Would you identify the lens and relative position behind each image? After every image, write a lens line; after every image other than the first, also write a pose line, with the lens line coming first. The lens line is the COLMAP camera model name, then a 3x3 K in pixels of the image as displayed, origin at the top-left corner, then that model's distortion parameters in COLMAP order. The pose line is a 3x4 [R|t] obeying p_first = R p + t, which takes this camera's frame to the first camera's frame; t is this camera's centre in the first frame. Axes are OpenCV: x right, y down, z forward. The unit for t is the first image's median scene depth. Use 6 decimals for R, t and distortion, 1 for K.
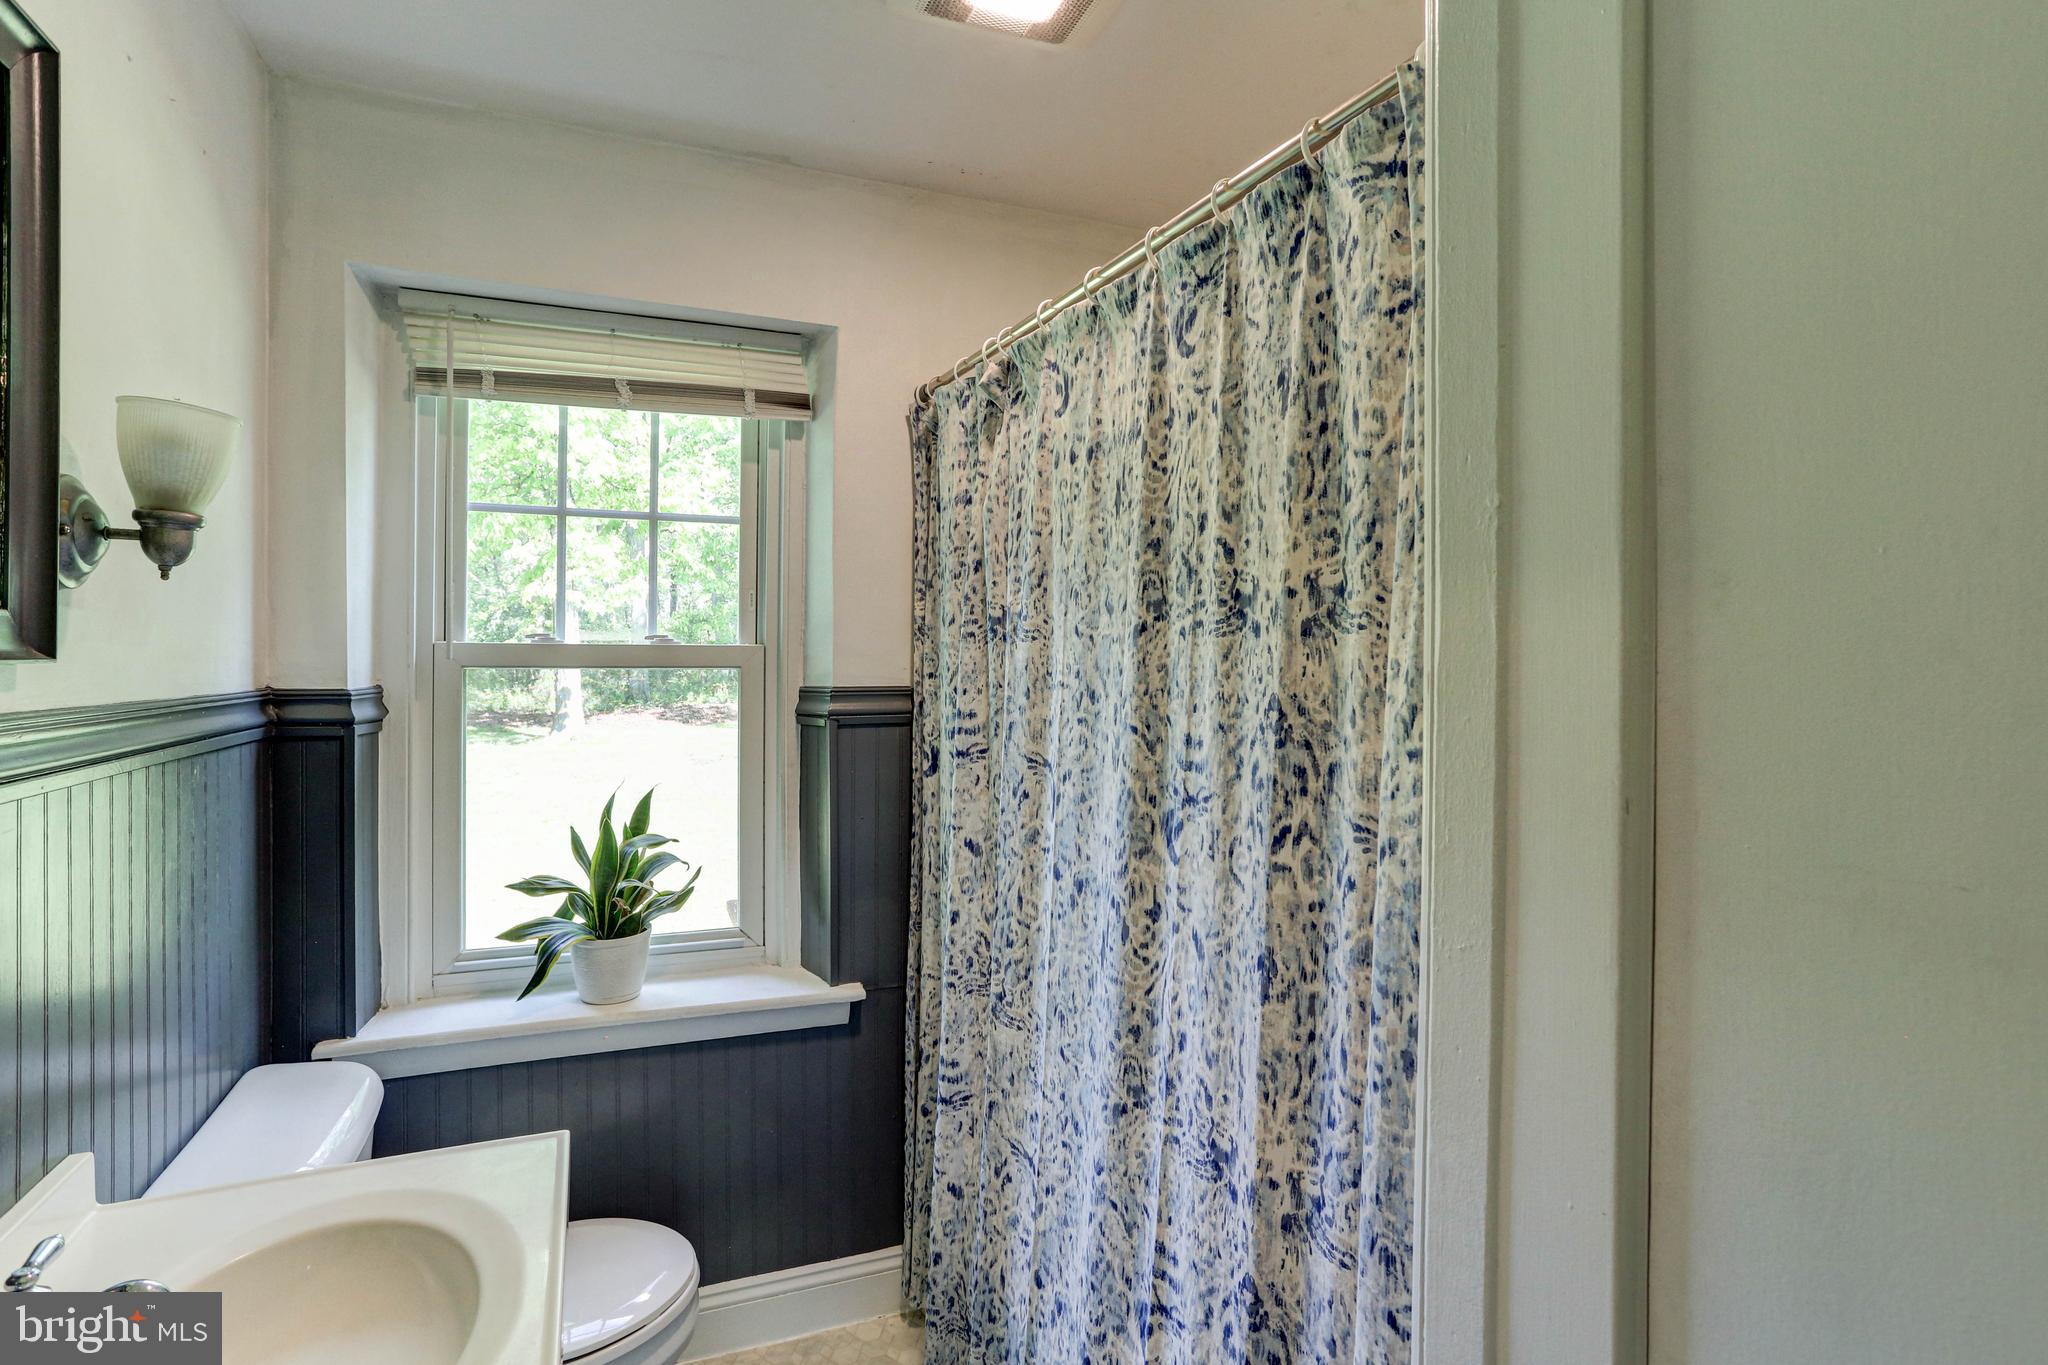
lens RADIAL K [[1055.2, 0, 1033.3], [0, 1055.2, 673.0], [0, 0, 1]] dist [-0.065885, 0.045811]
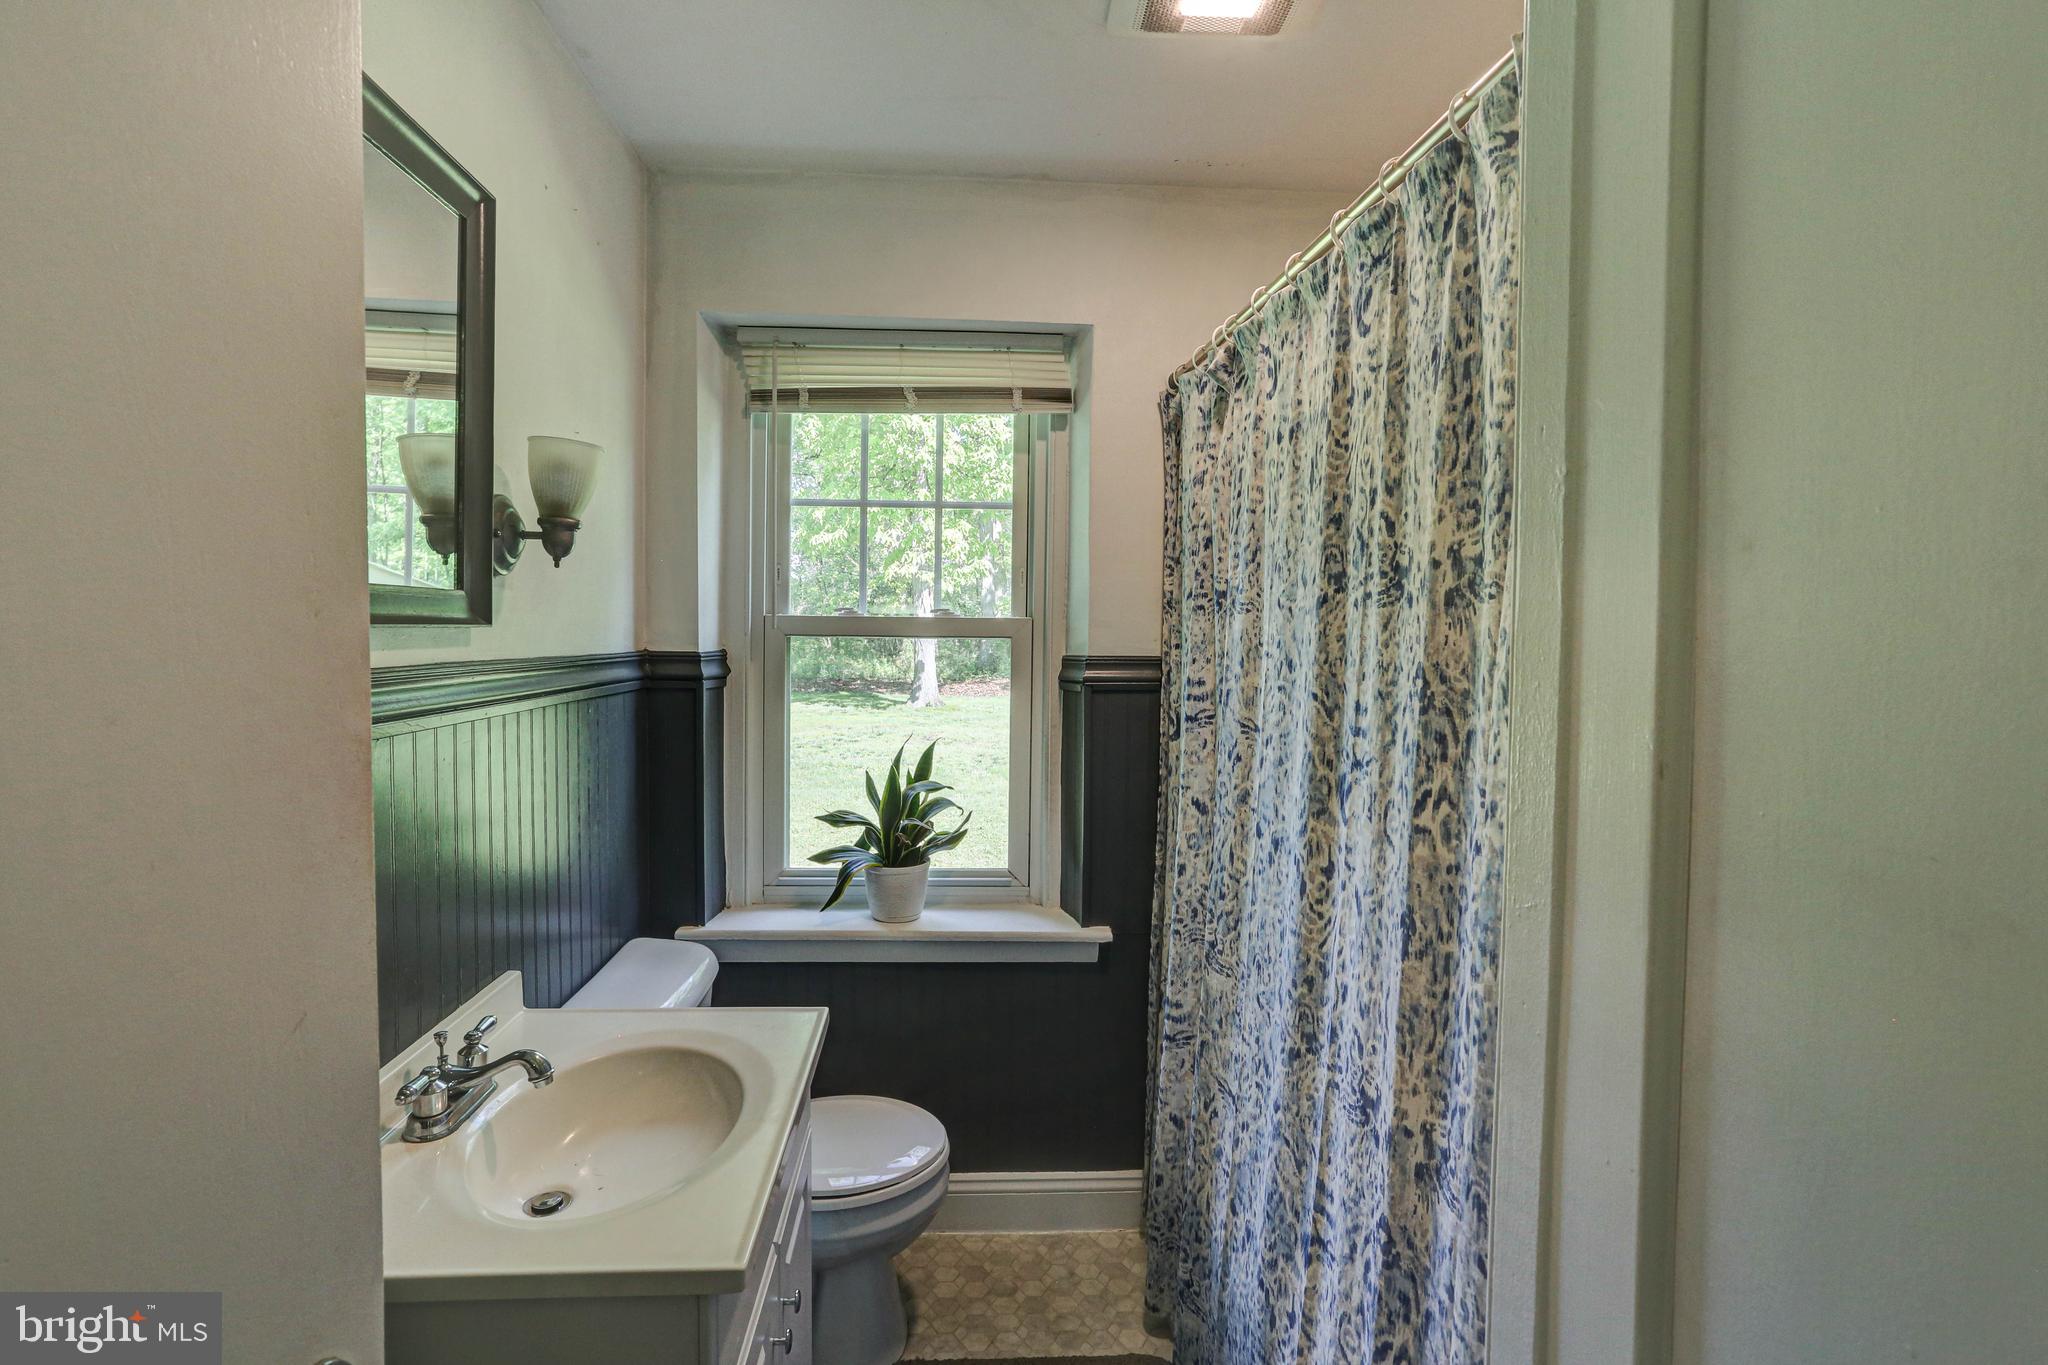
lens RADIAL K [[1025.2, 0, 999.8], [0, 1025.2, 680.1], [0, 0, 1]] dist [-0.062295, 0.039204]
pose [[0.940844, 0.021031, -0.338186, 0.146556], [-0.010530, 0.999405, 0.032856, 0.007353], [0.338676, -0.027352, 0.940505, -0.064359]]
